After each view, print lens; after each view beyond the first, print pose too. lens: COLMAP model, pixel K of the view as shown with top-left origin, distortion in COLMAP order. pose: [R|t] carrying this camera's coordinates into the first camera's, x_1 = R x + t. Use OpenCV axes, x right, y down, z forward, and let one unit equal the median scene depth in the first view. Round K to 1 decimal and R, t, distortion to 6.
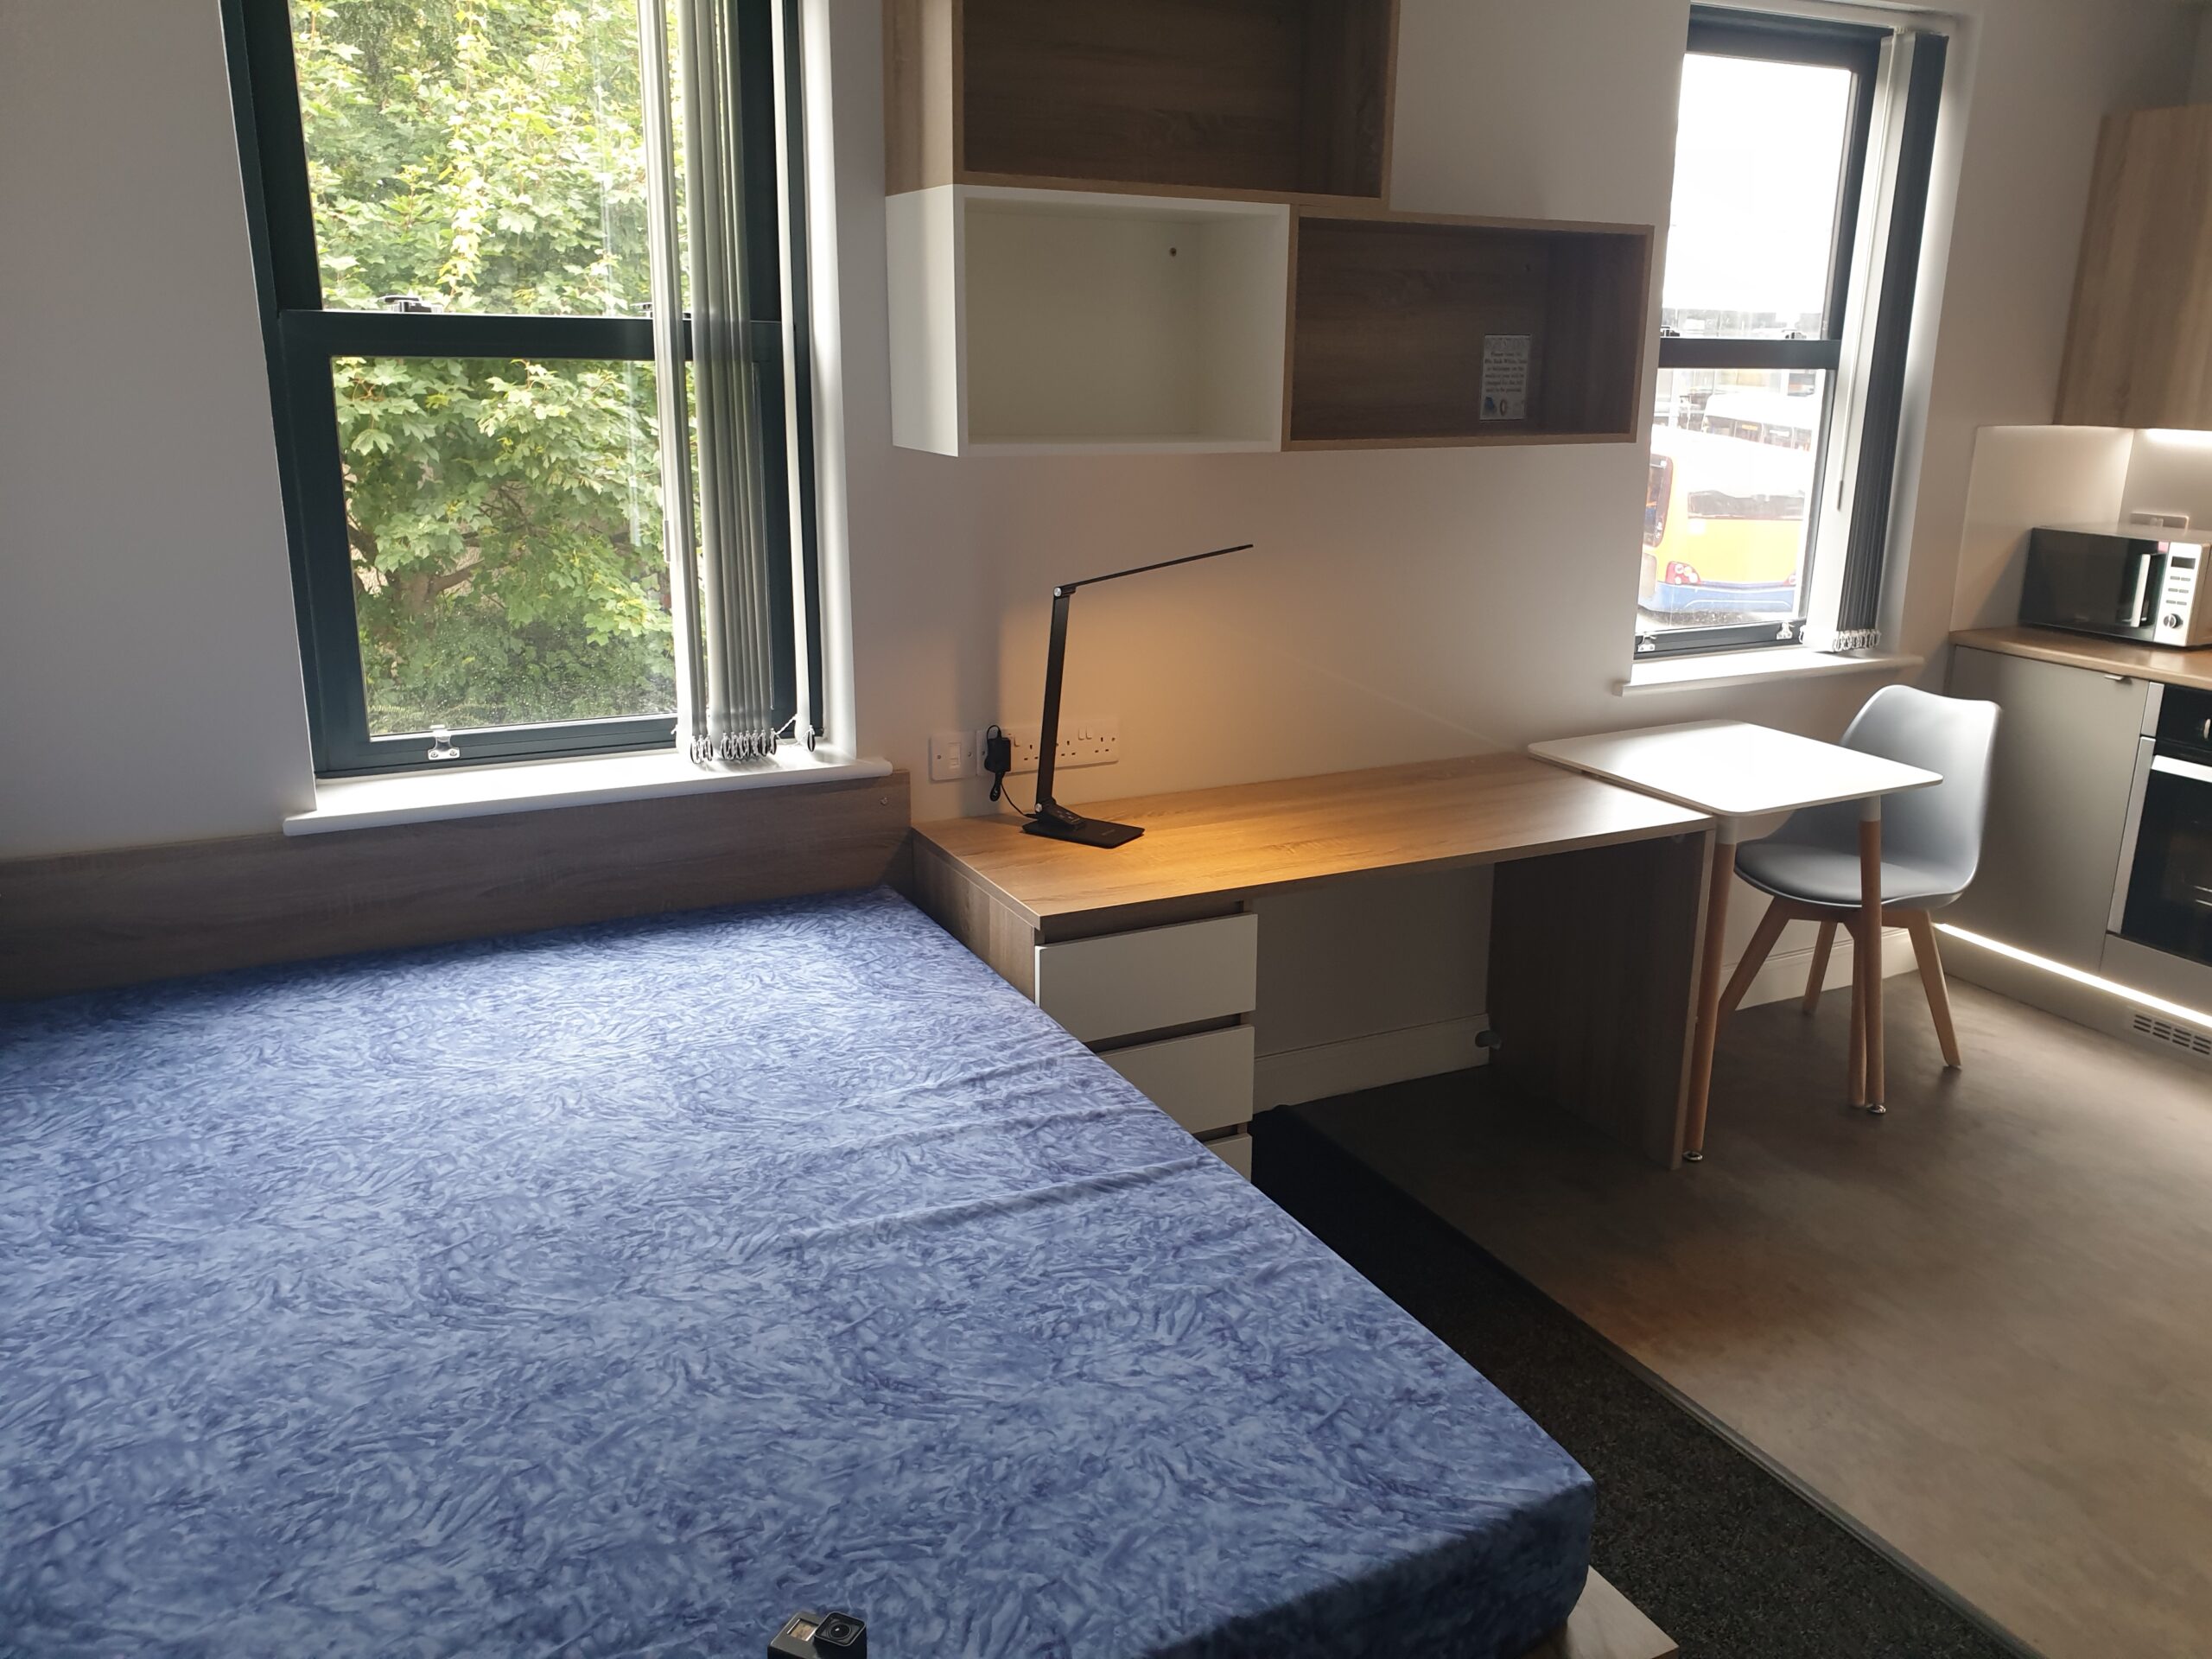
lens RADIAL K [[1716.4, 0, 1179.8], [0, 1716.4, 806.4], [0, 0, 1]] dist [0.112696, -0.090391]
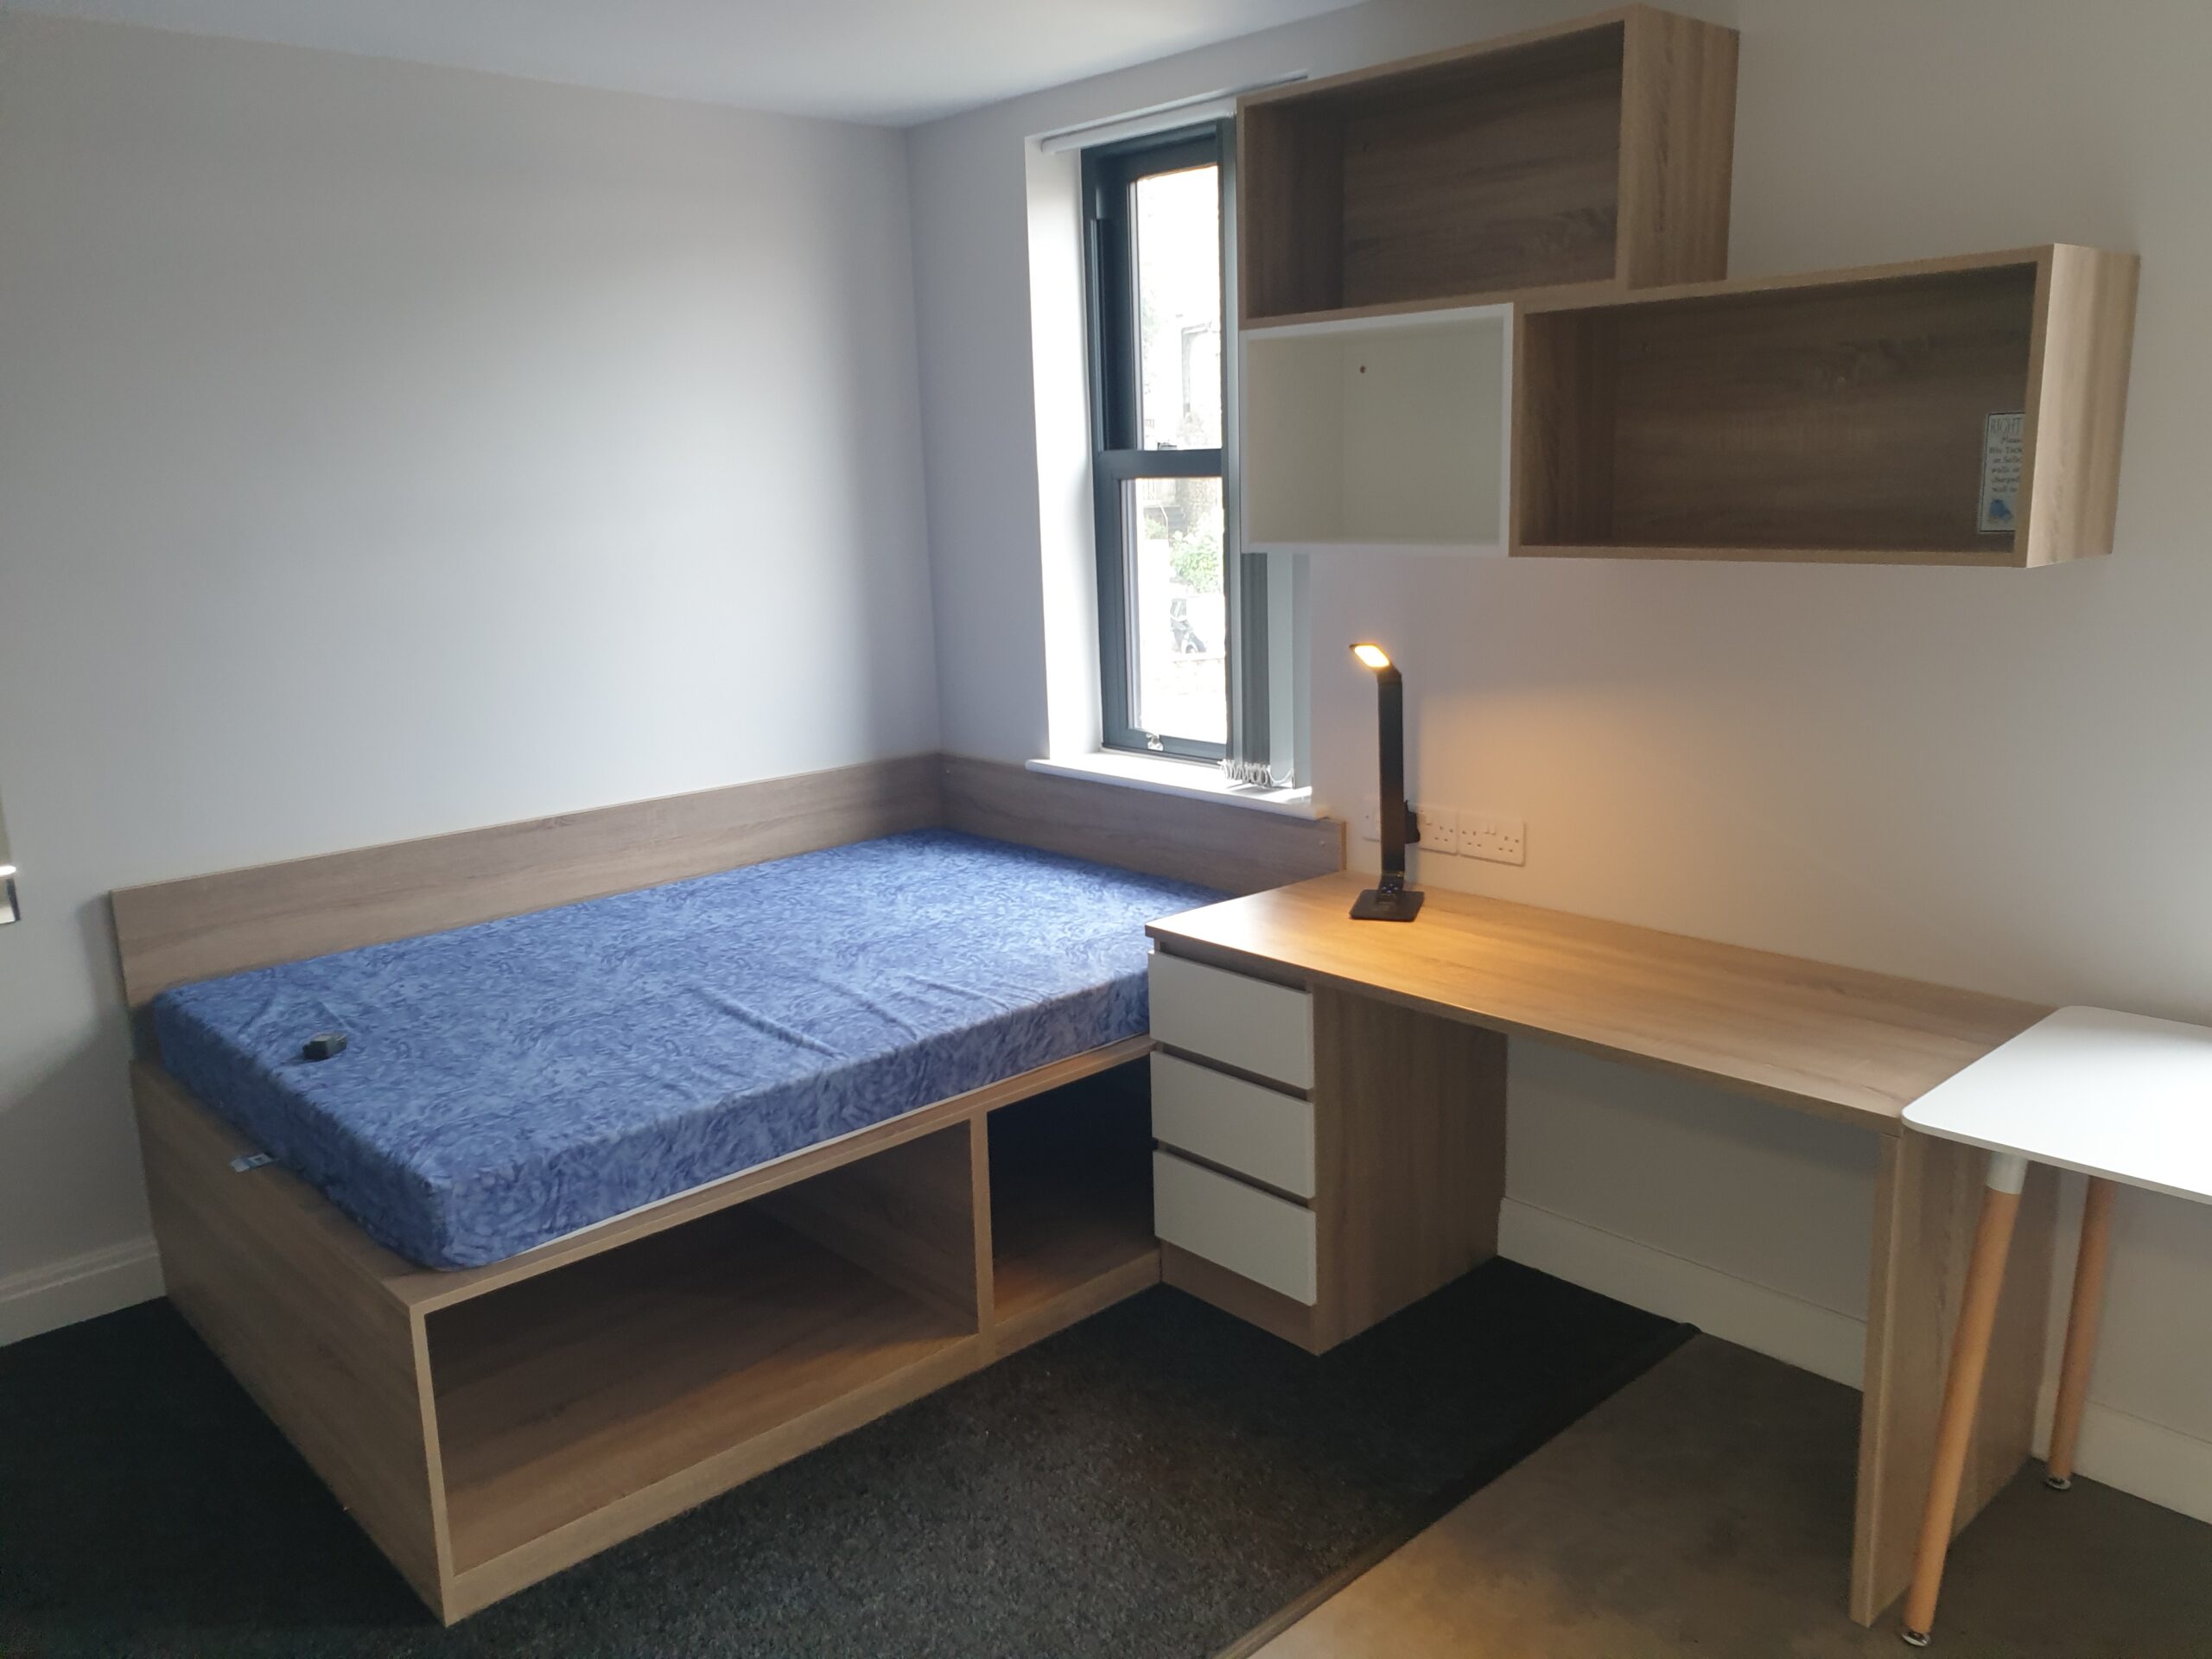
lens RADIAL K [[1716.4, 0, 1101.7], [0, 1716.4, 839.2], [0, 0, 1]] dist [0.112696, -0.090391]
pose [[0.261846, 0.189068, -0.946409, 1.280336], [-0.224071, 0.965737, 0.130935, -0.178845], [0.938738, 0.177778, 0.295239, 0.733768]]
